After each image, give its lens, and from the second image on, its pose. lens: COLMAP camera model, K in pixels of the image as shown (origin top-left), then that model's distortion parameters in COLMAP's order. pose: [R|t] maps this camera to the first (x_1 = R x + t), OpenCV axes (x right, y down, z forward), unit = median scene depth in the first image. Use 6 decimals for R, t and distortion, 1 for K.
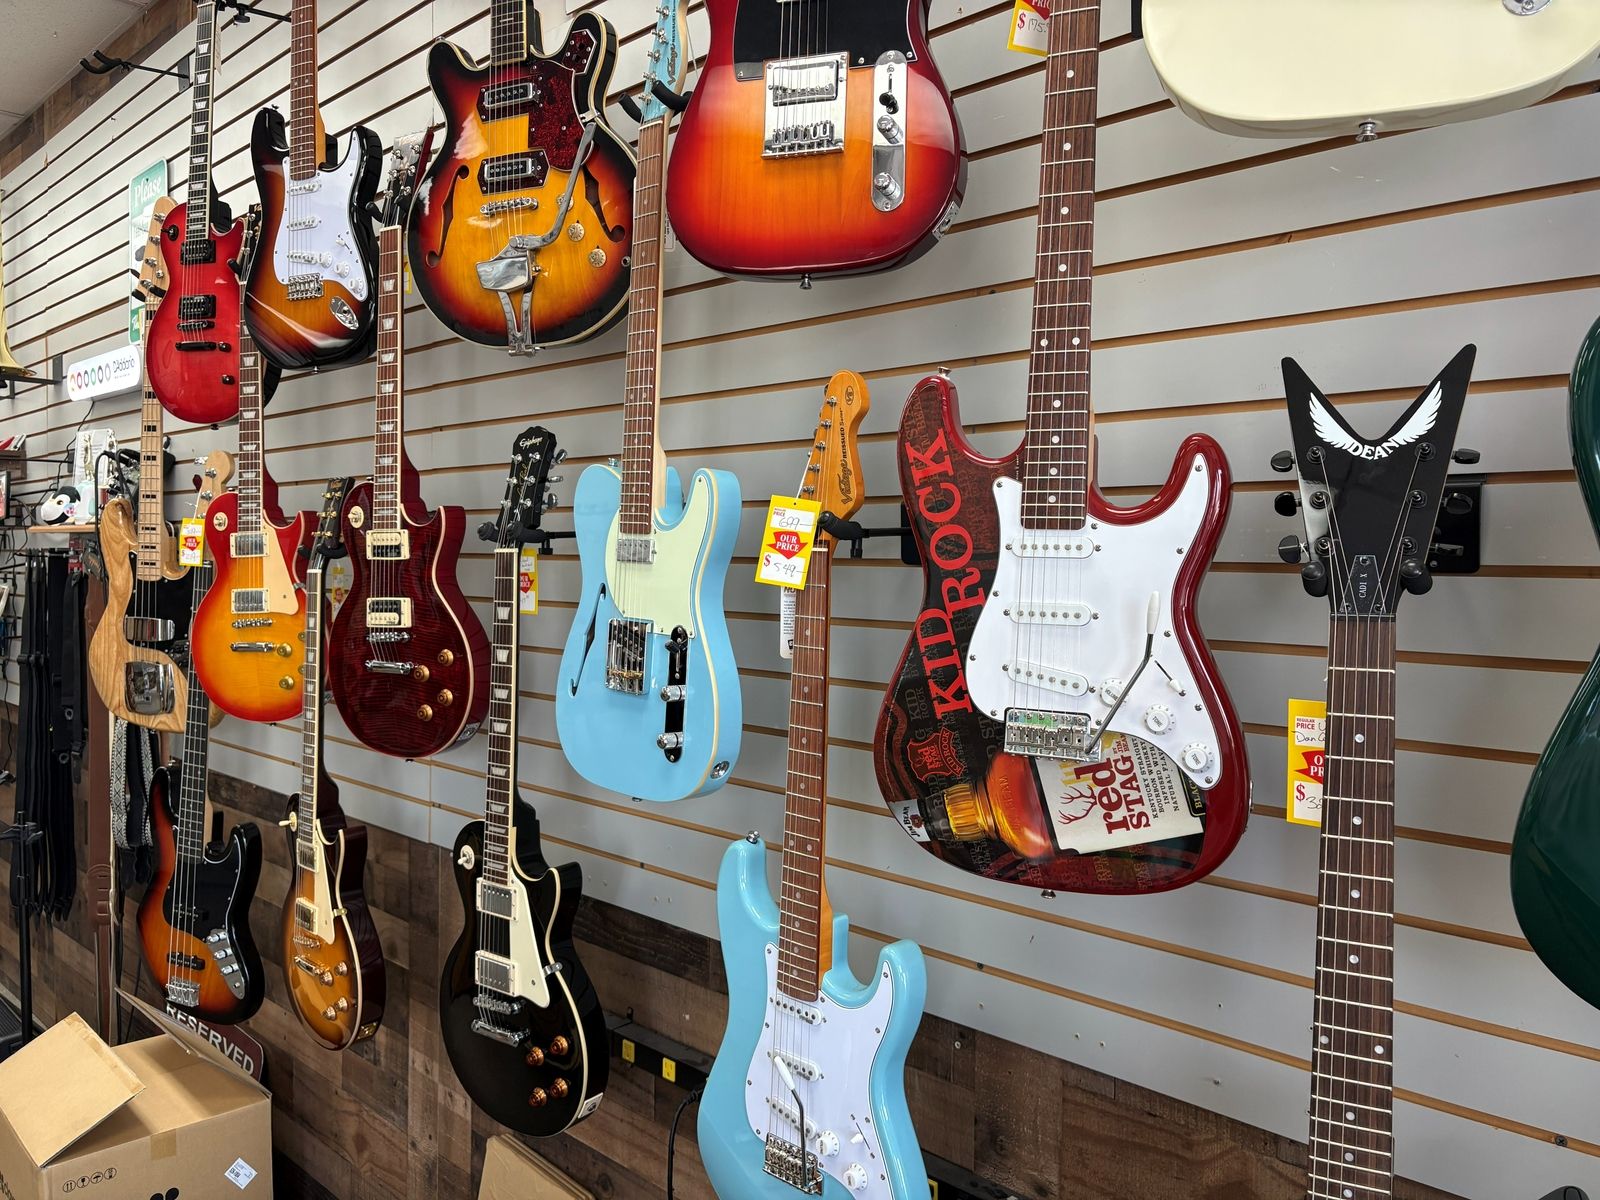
lens RADIAL K [[1267.4, 0, 793.5], [0, 1267.4, 593.6], [0, 0, 1]] dist [0.014729, -0.024580]
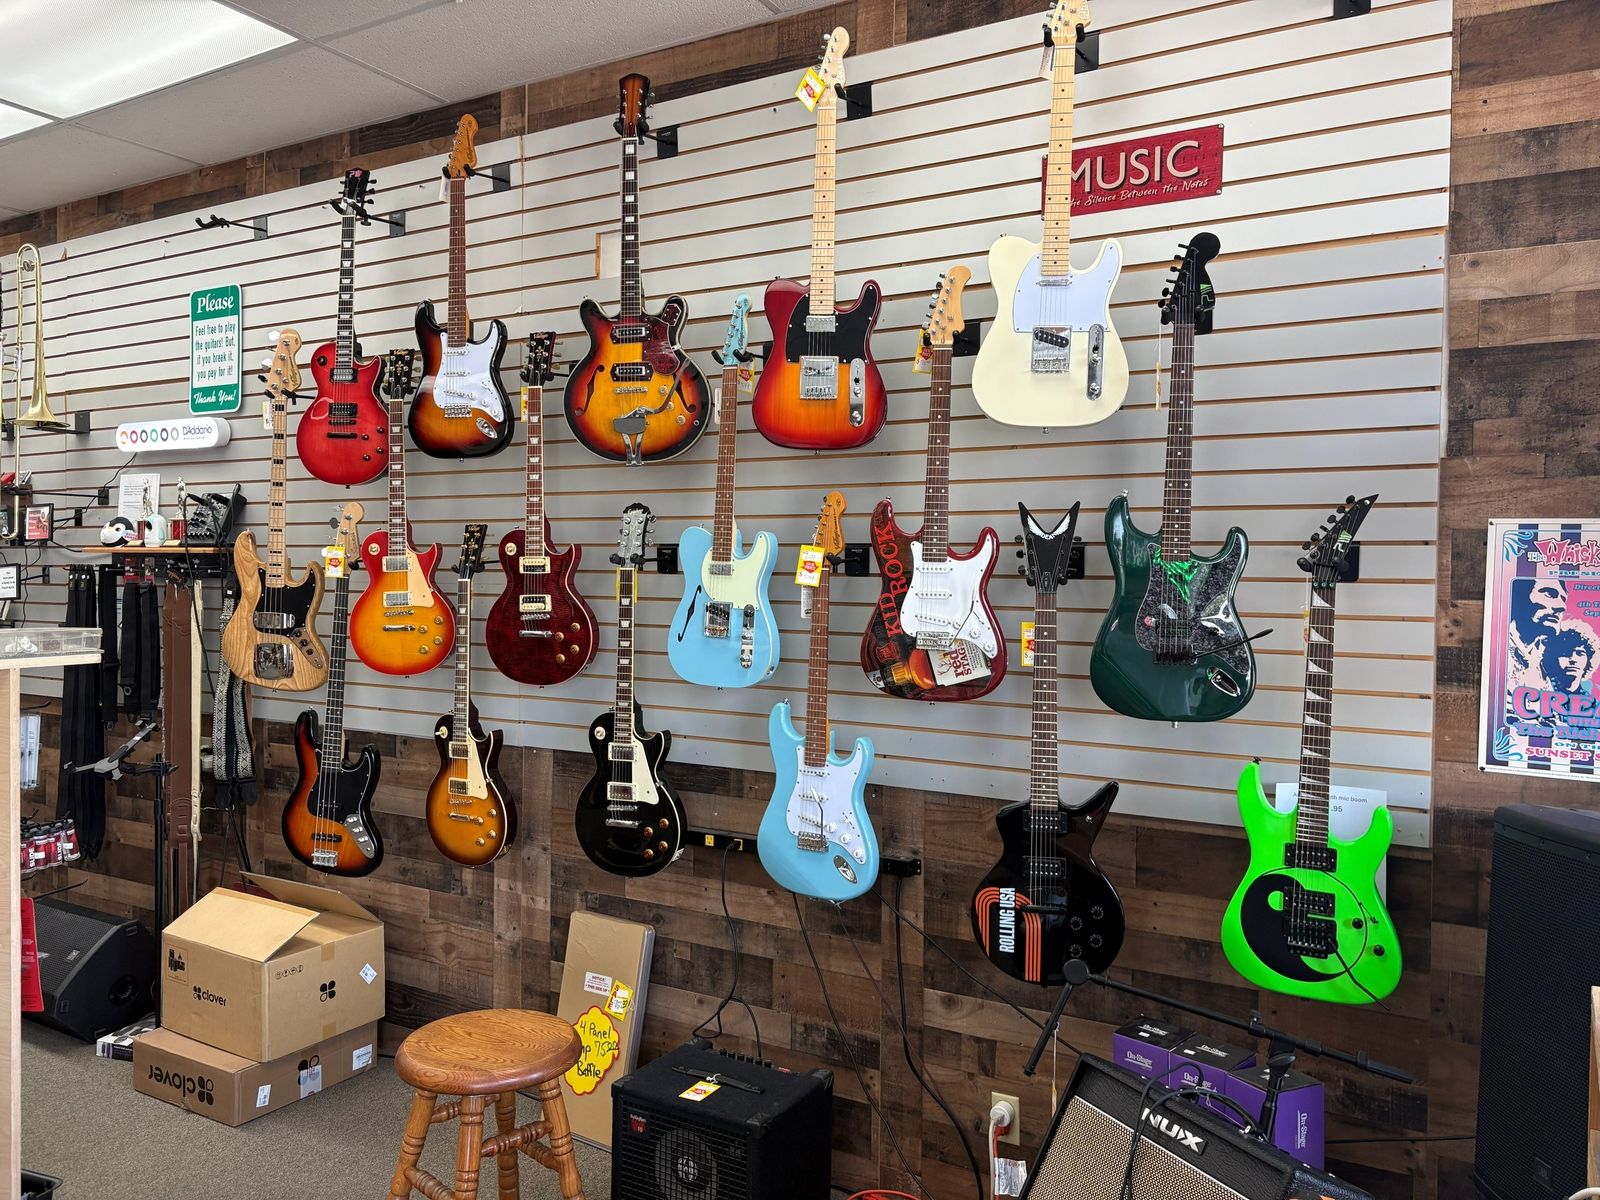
lens RADIAL K [[1267.4, 0, 803.9], [0, 1267.4, 589.7], [0, 0, 1]] dist [0.014729, -0.024580]
pose [[0.971822, -0.005648, 0.235649, -0.472015], [0.008176, 0.999919, -0.009749, 0.020802], [-0.235575, 0.011401, 0.971789, -1.031104]]
